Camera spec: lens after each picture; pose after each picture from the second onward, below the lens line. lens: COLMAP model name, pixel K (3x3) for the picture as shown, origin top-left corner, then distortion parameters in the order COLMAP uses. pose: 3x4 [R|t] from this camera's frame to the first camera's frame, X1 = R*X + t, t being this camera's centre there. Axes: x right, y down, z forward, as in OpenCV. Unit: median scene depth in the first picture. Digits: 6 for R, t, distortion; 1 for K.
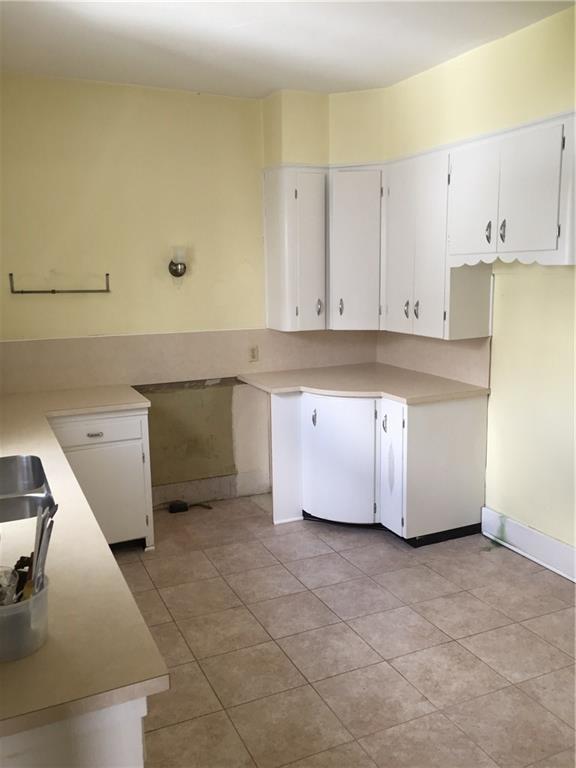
lens RADIAL K [[658.3, 0, 288.7], [0, 658.3, 387.6], [0, 0, 1]] dist [0.106324, -0.125698]
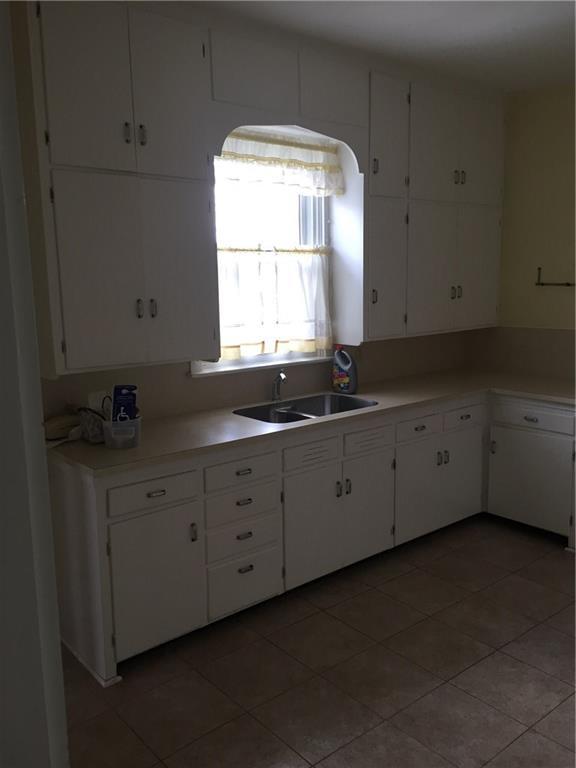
lens RADIAL K [[658.3, 0, 288.7], [0, 658.3, 387.6], [0, 0, 1]] dist [0.106324, -0.125698]
pose [[0.258848, 0.167304, -0.951319, 0.621353], [-0.159941, 0.978713, 0.128603, -0.053918], [0.952584, 0.118867, 0.280097, 0.330737]]
